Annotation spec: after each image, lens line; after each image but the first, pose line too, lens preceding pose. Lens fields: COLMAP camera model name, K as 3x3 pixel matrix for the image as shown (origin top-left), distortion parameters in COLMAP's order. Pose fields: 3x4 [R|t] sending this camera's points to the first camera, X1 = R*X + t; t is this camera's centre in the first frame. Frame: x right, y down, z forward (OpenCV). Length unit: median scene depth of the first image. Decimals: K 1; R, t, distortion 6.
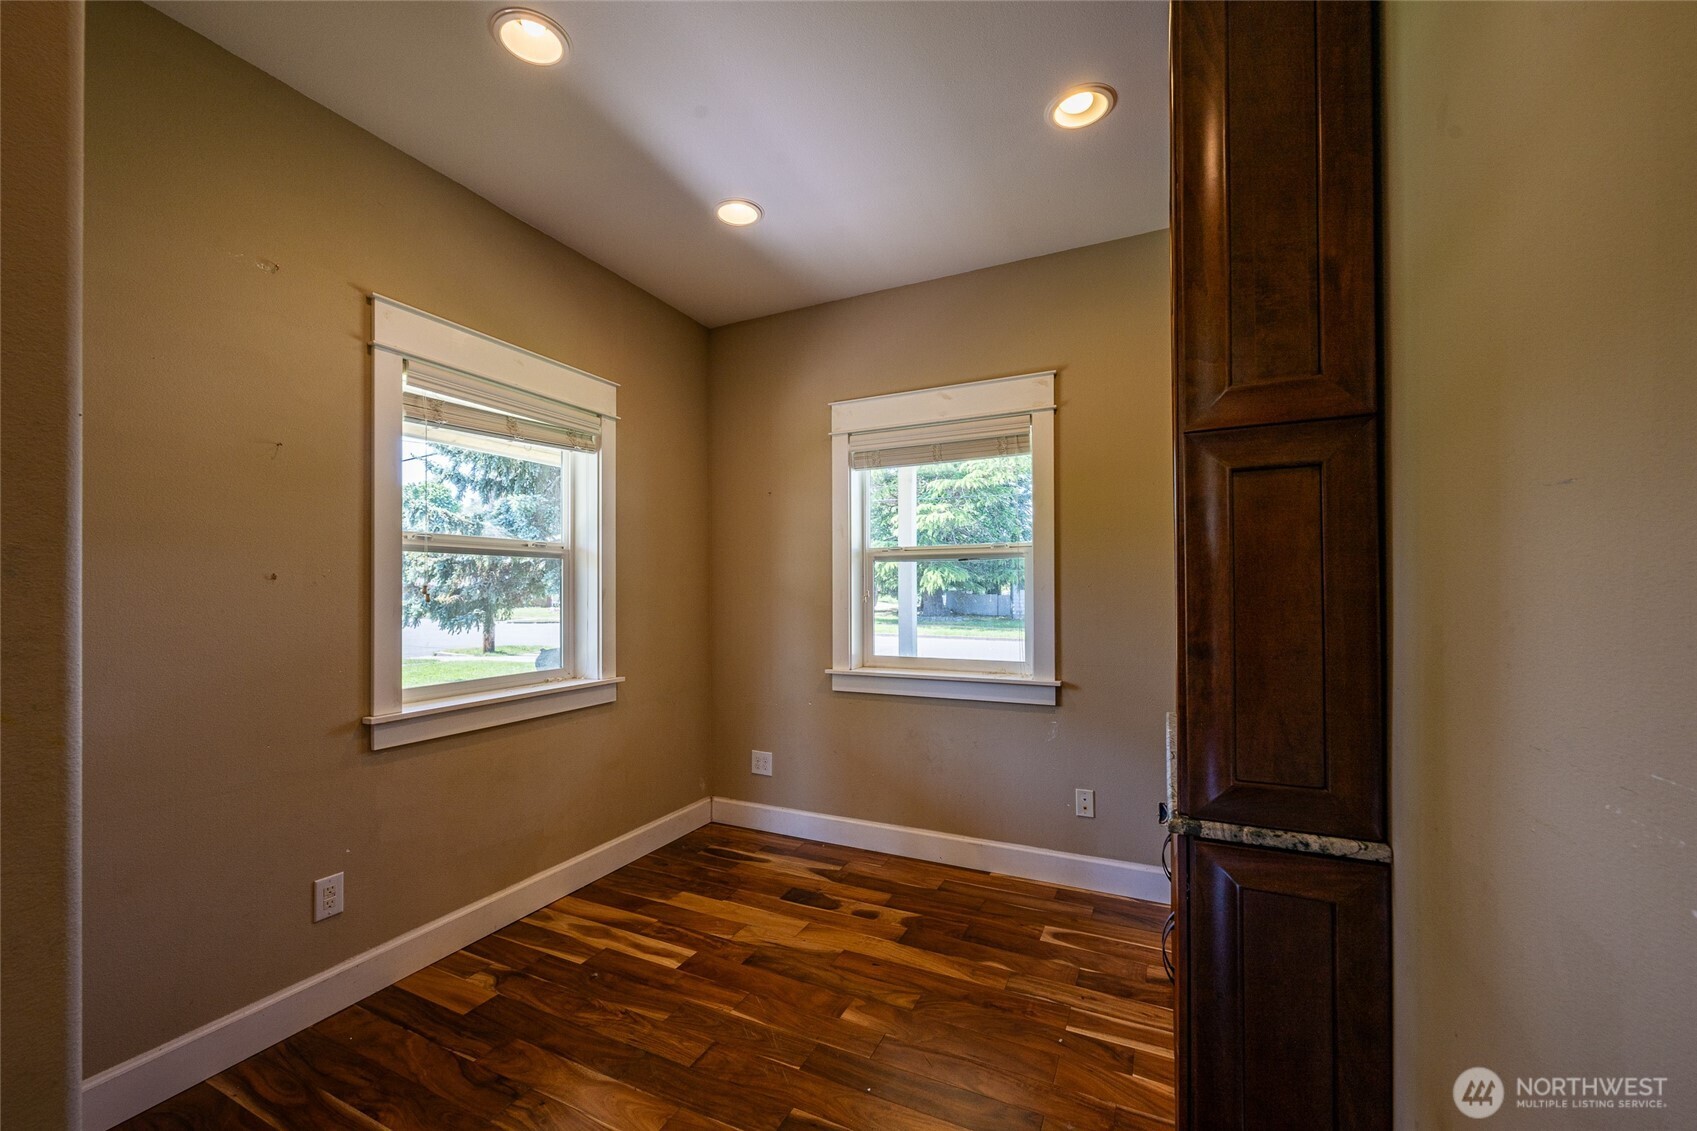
lens RADIAL K [[669.7, 0, 809.7], [0, 669.7, 574.4], [0, 0, 1]] dist [0.000527, 0.000267]
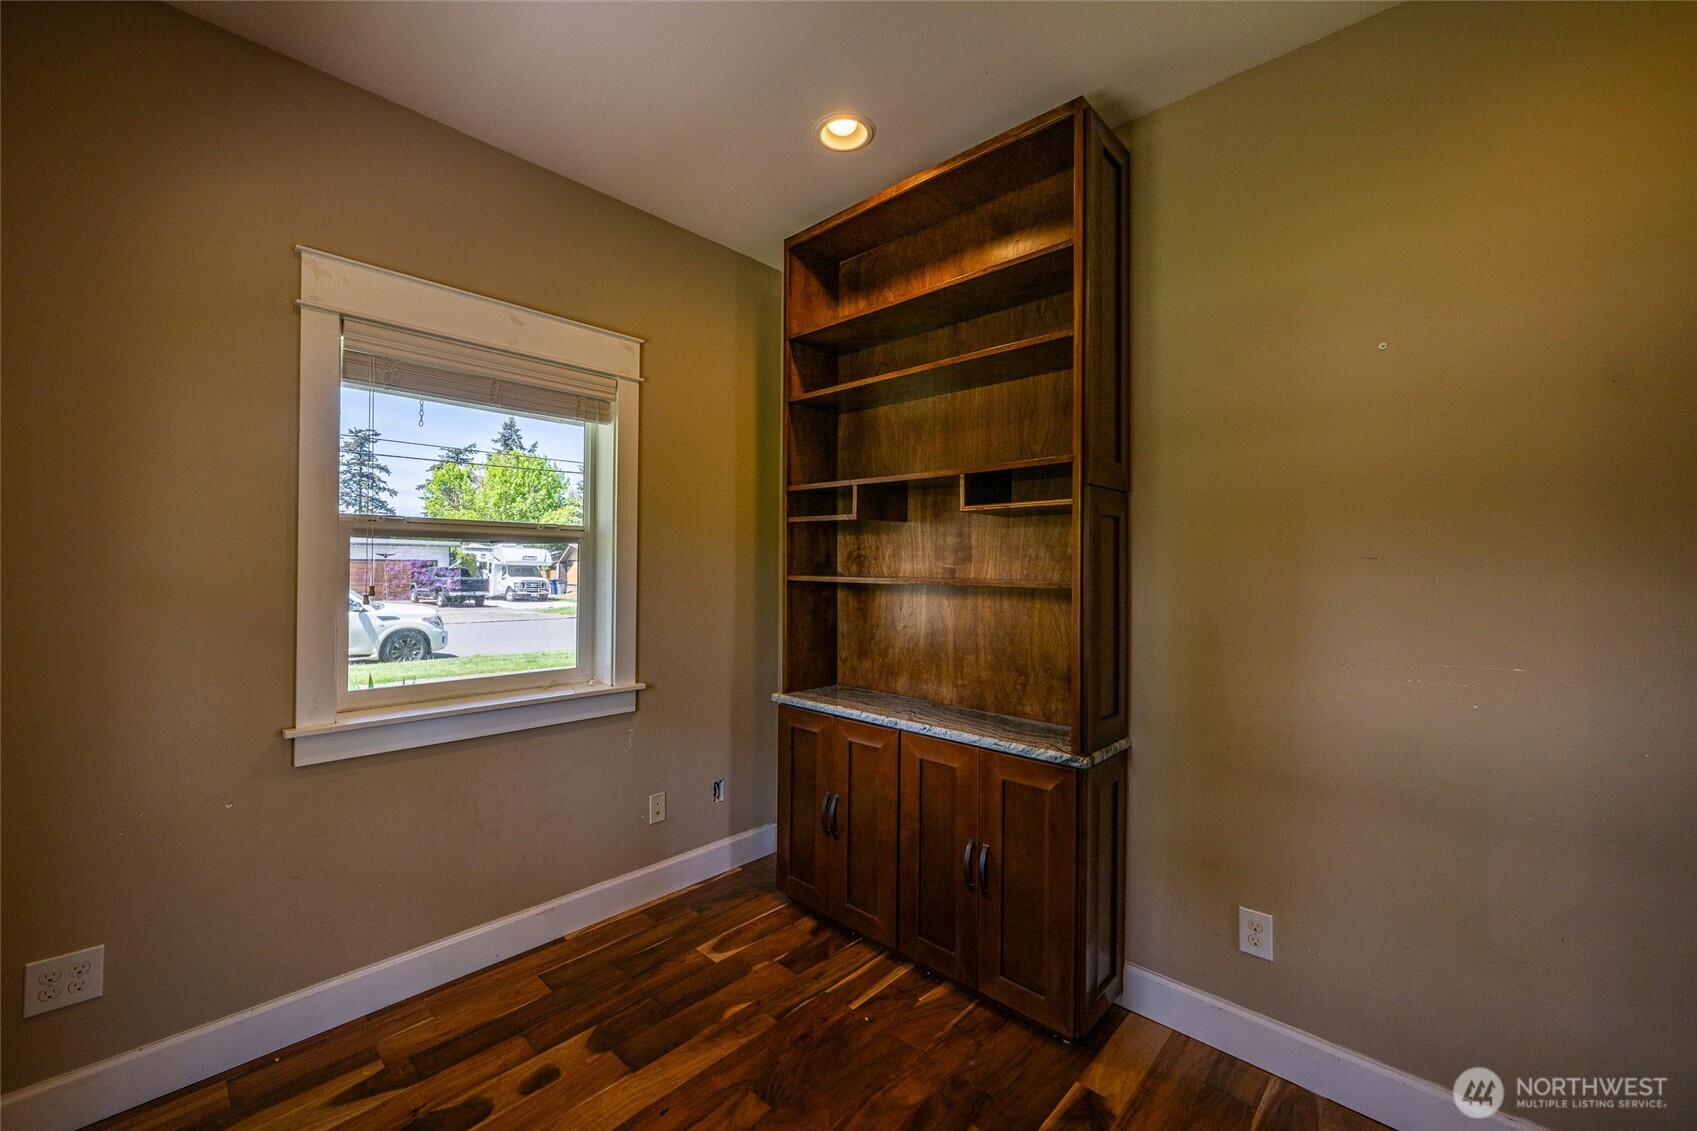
lens RADIAL K [[673.5, 0, 820.1], [0, 673.5, 560.3], [0, 0, 1]] dist [-0.001150, 0.000431]
pose [[0.302702, 0.017329, 0.952928, -0.425728], [-0.031568, 0.999468, -0.008147, -0.008063], [-0.952562, -0.027616, 0.303088, 0.492438]]
